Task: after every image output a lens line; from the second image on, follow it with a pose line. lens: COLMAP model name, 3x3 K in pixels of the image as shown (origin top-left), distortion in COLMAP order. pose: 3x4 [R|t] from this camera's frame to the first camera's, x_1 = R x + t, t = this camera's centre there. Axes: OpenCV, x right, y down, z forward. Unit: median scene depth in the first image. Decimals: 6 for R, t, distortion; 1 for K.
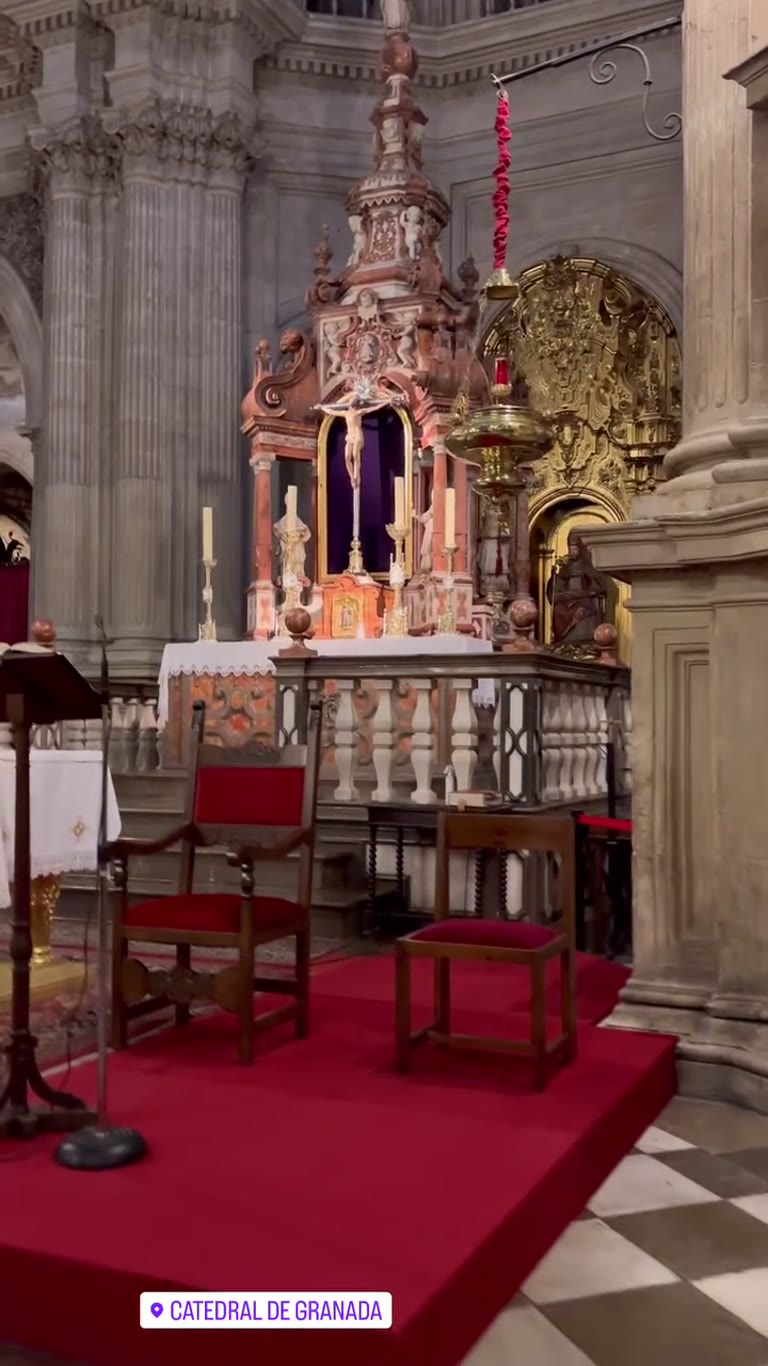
lens RADIAL K [[1146.2, 0, 384.0], [0, 1146.2, 683.0], [0, 0, 1]] dist [-0.007762, 0.000921]
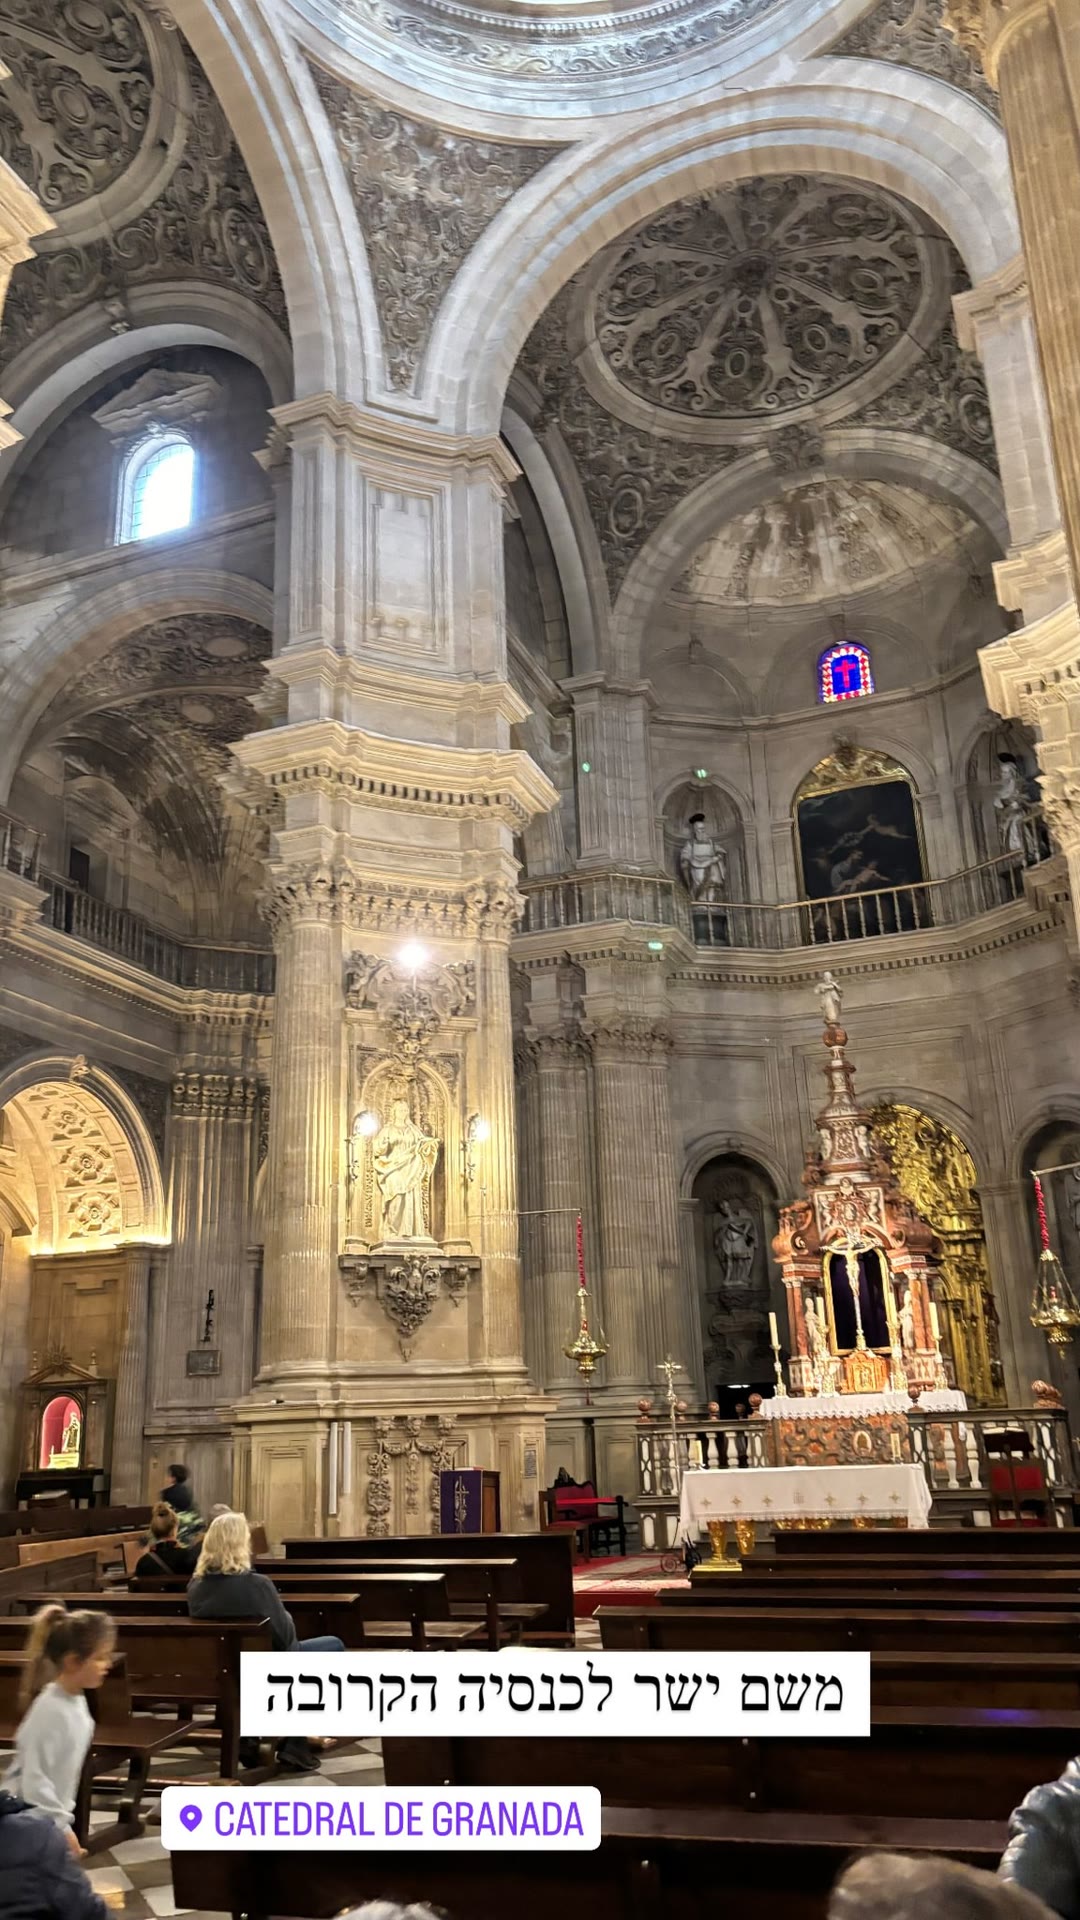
lens RADIAL K [[1256.0, 0, 540.0], [0, 1256.0, 960.0], [0, 0, 1]] dist [-0.000746, -0.000864]
pose [[0.998271, -0.017963, 0.055961, -0.566285], [0.035054, 0.946228, -0.321597, -0.058928], [-0.047175, 0.323003, 0.945222, -0.864540]]
